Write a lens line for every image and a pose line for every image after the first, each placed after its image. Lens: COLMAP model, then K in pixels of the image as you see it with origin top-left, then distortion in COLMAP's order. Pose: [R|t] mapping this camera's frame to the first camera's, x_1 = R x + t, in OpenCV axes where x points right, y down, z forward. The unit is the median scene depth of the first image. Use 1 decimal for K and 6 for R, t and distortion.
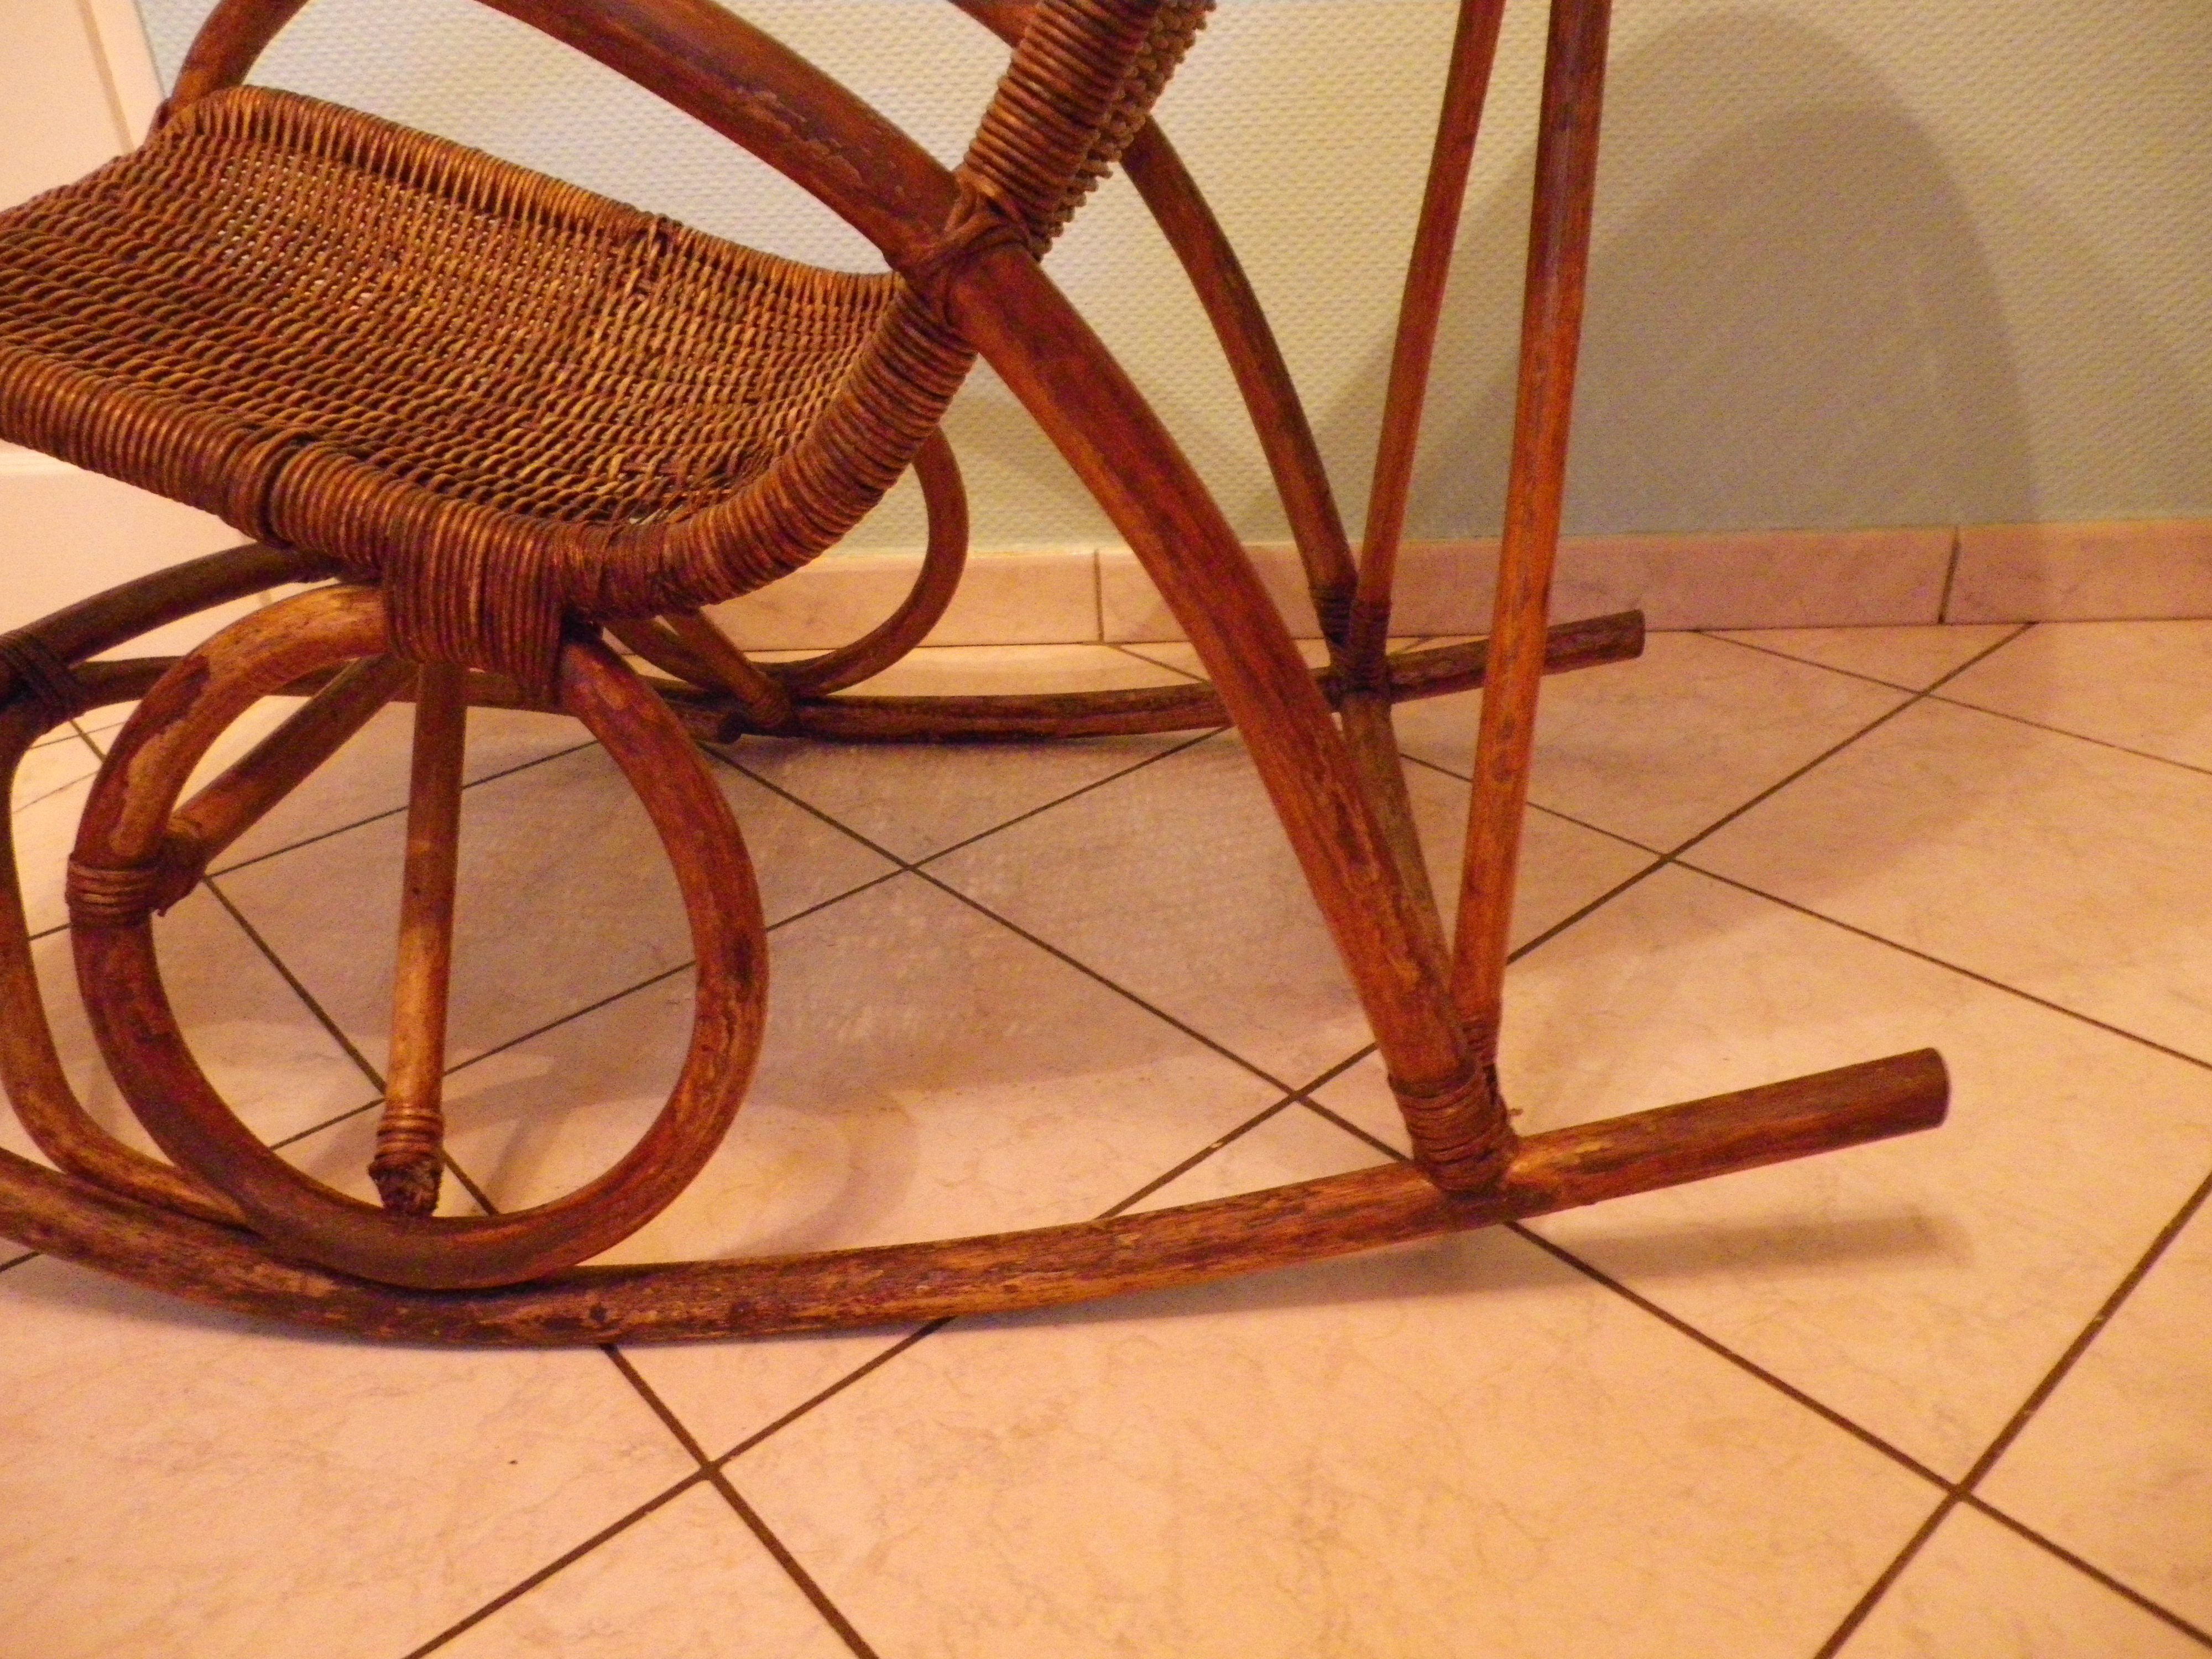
lens RADIAL K [[1671.9, 0, 1105.2], [0, 1671.9, 821.0], [0, 0, 1]] dist [-0.010654, 0.005738]
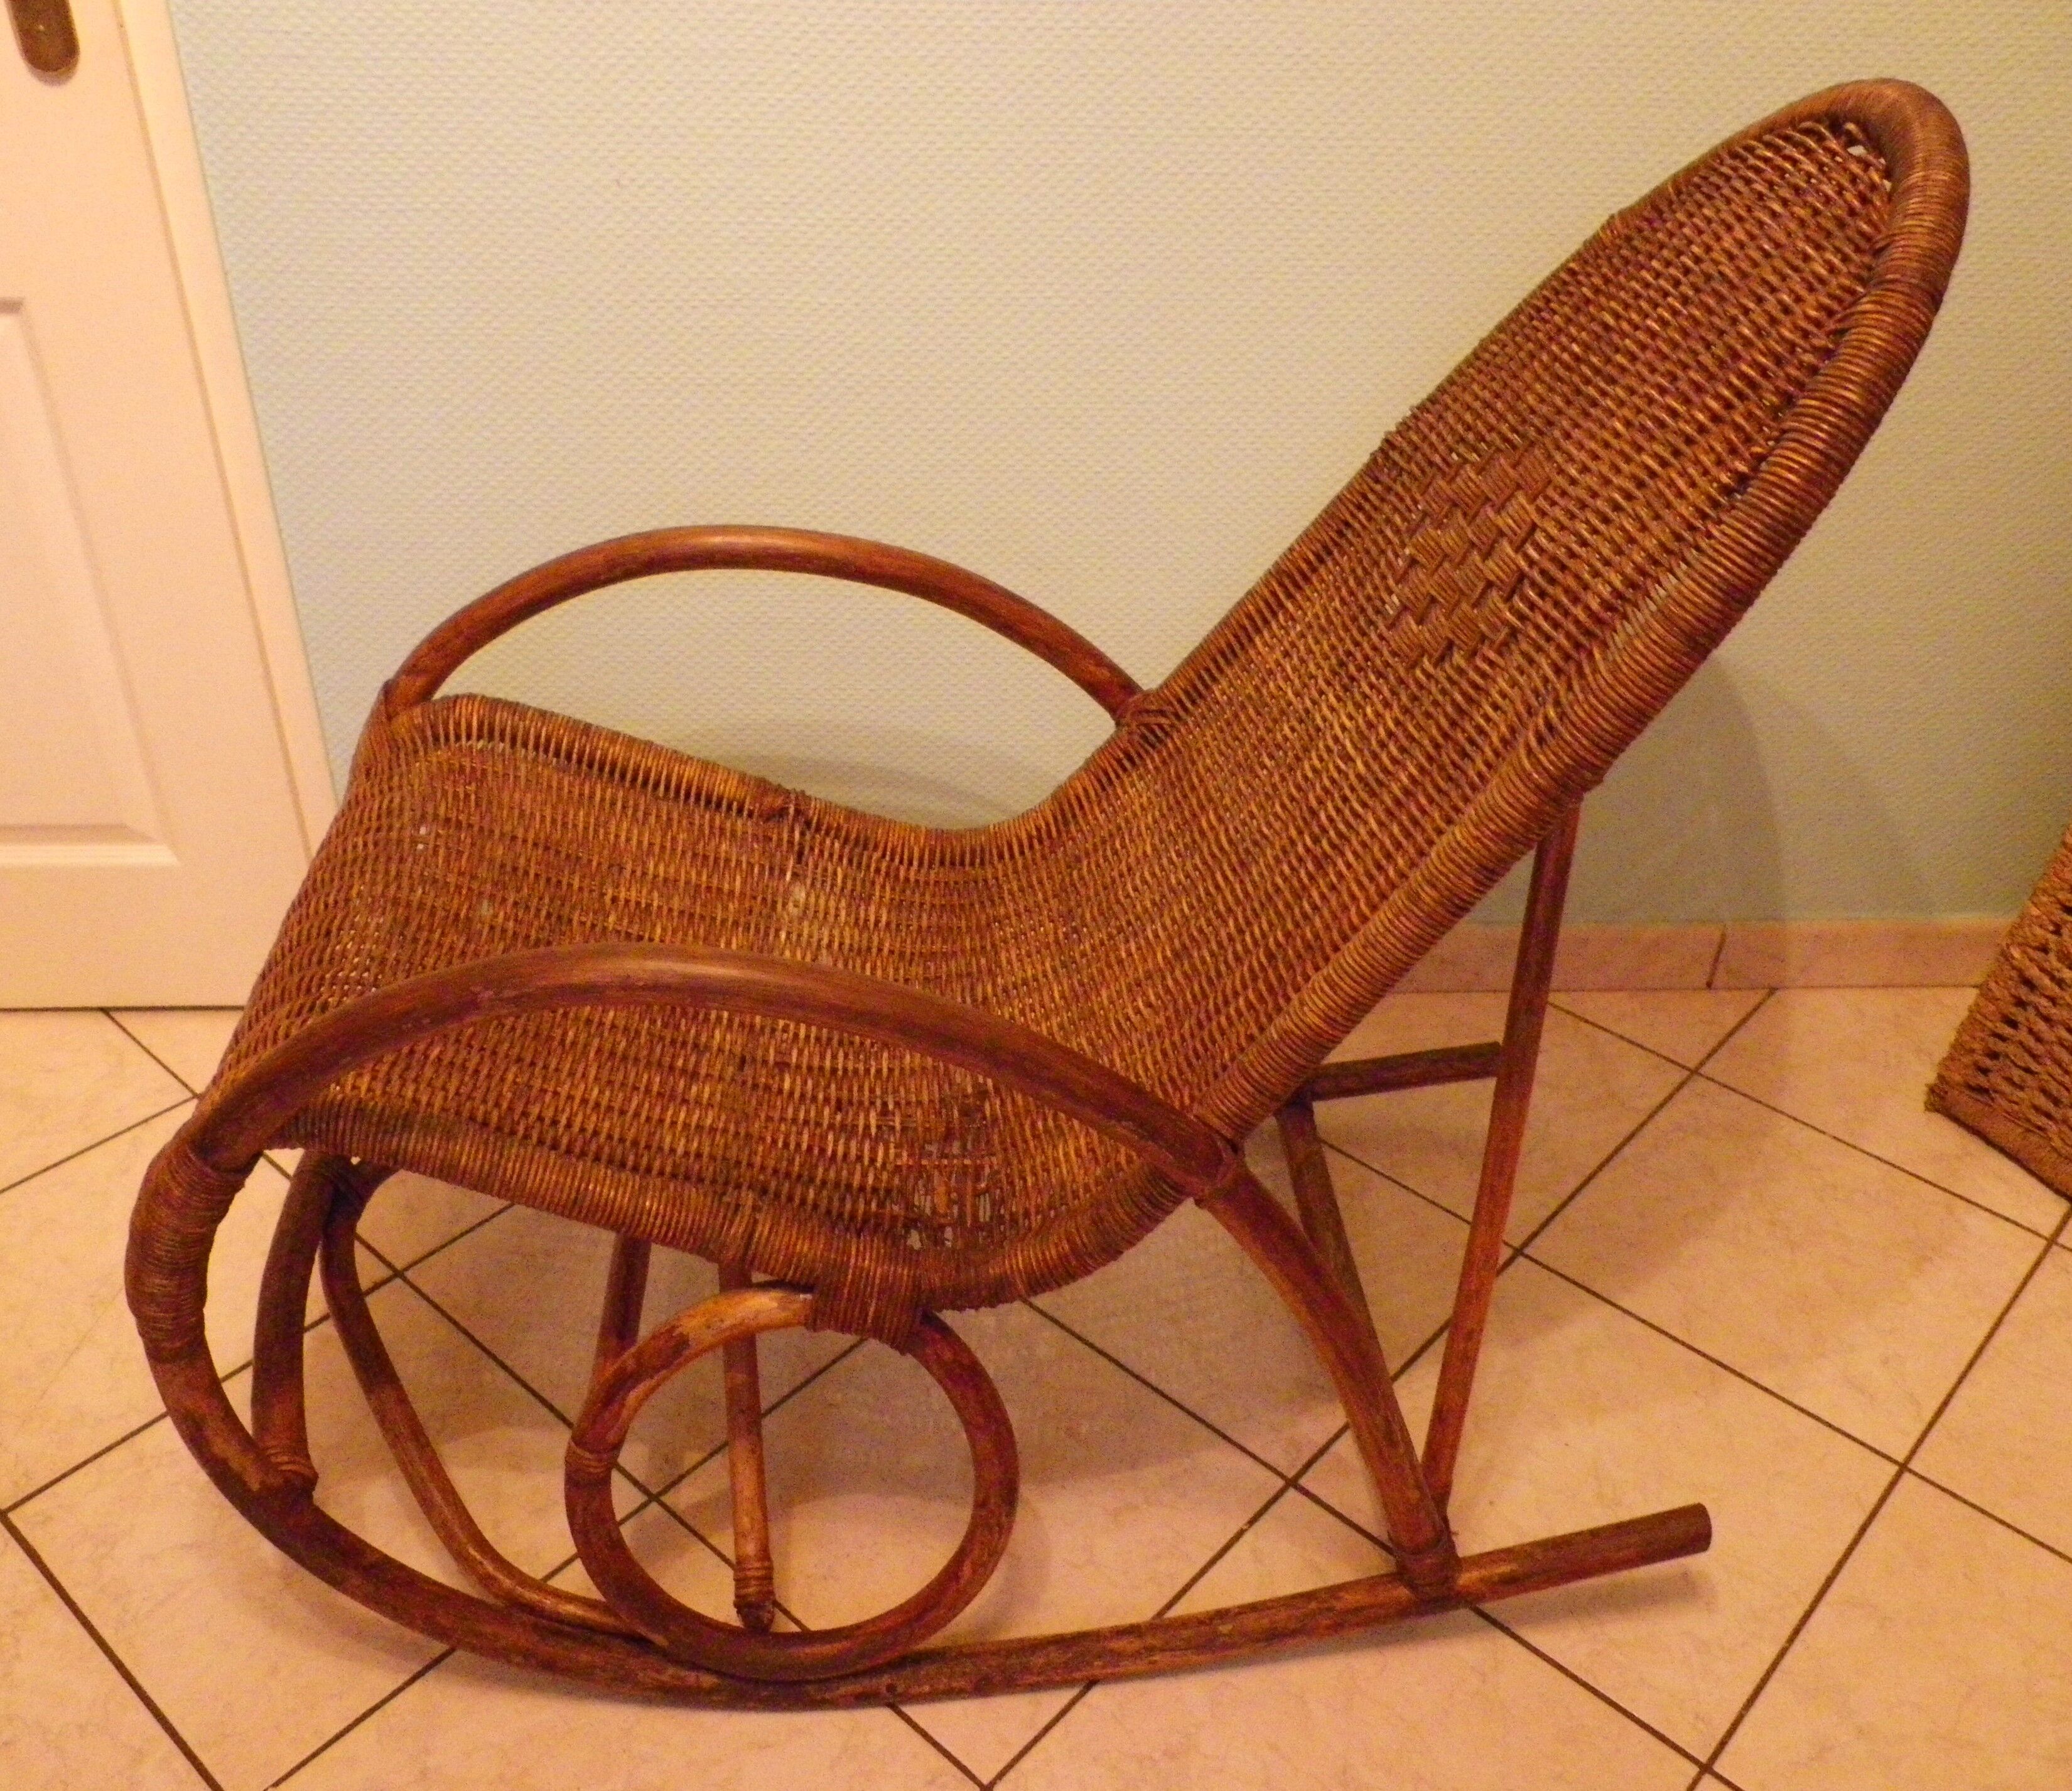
lens RADIAL K [[1893.7, 0, 1010.4], [0, 1893.7, 925.3], [0, 0, 1]] dist [-0.012568, 0.003497]
pose [[0.991539, -0.003759, 0.129757, -0.424568], [-0.011498, 0.993109, 0.116625, -0.633454], [-0.129301, -0.117130, 0.984663, -0.689321]]
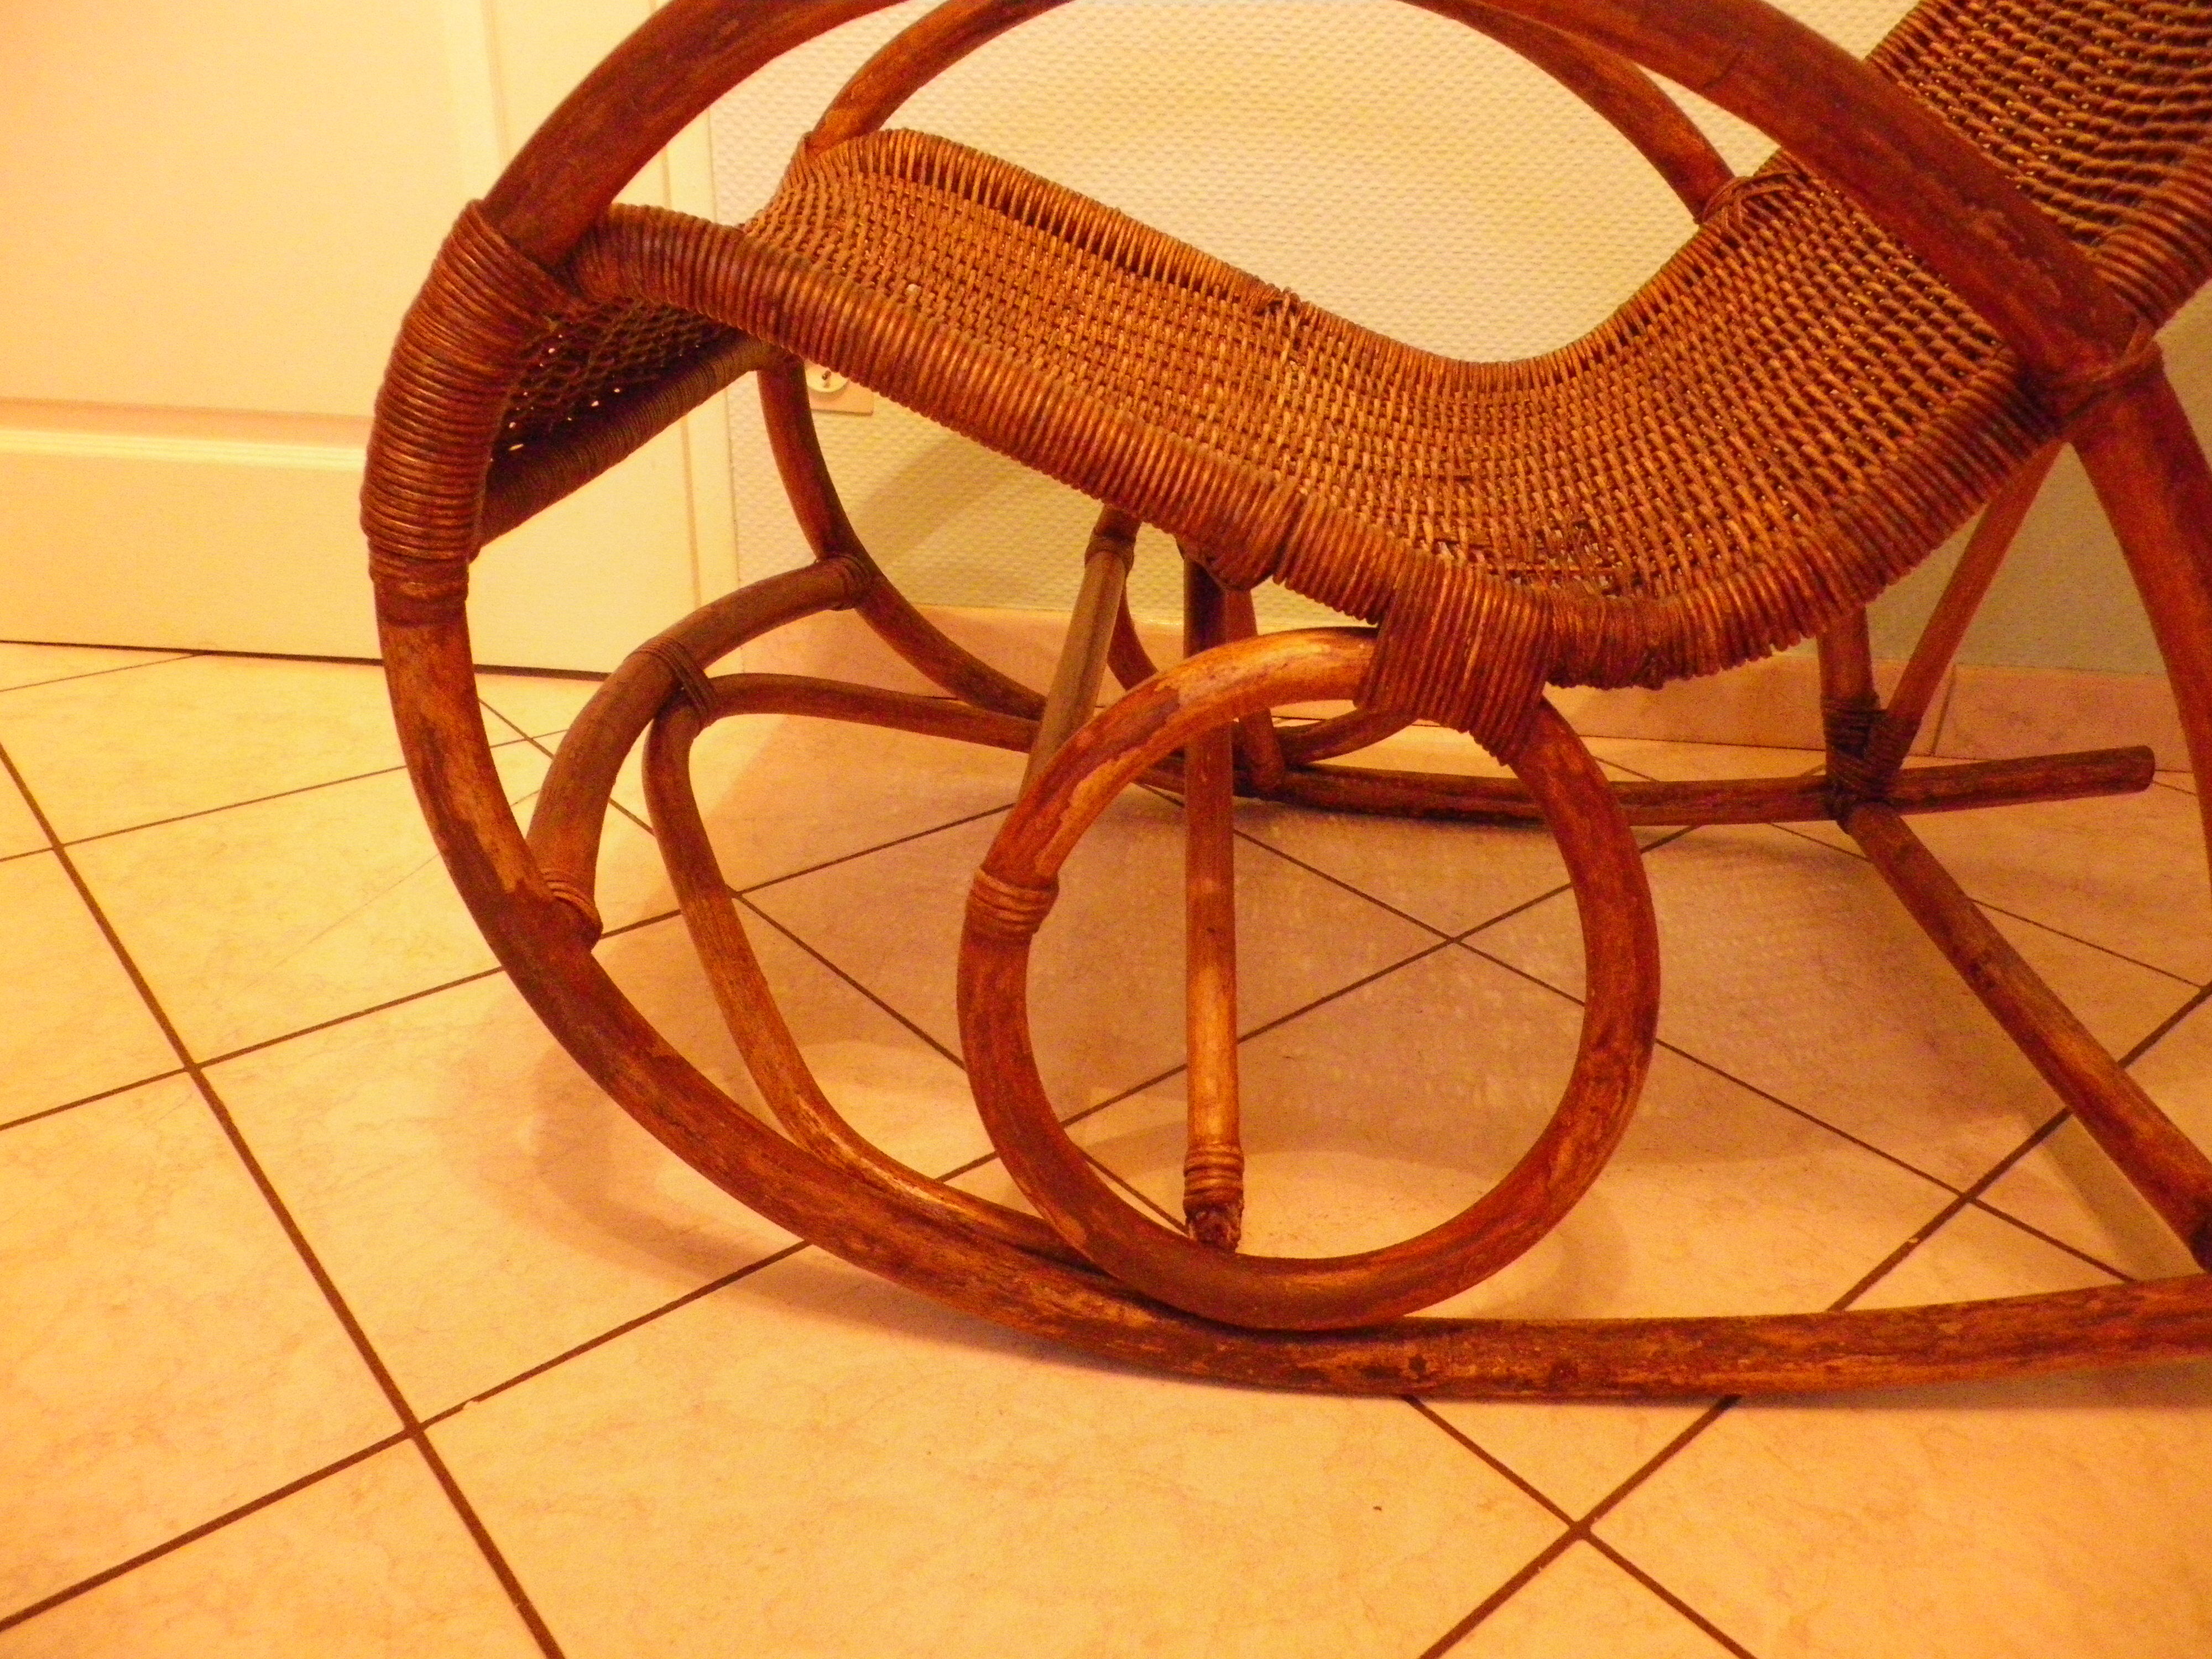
lens RADIAL K [[1671.9, 0, 1105.2], [0, 1671.9, 821.0], [0, 0, 1]] dist [-0.010654, 0.005738]
pose [[0.996503, 0.081729, 0.017386, -0.540845], [-0.080863, 0.995673, -0.045777, 0.029855], [-0.021052, 0.044211, 0.998800, -0.018428]]
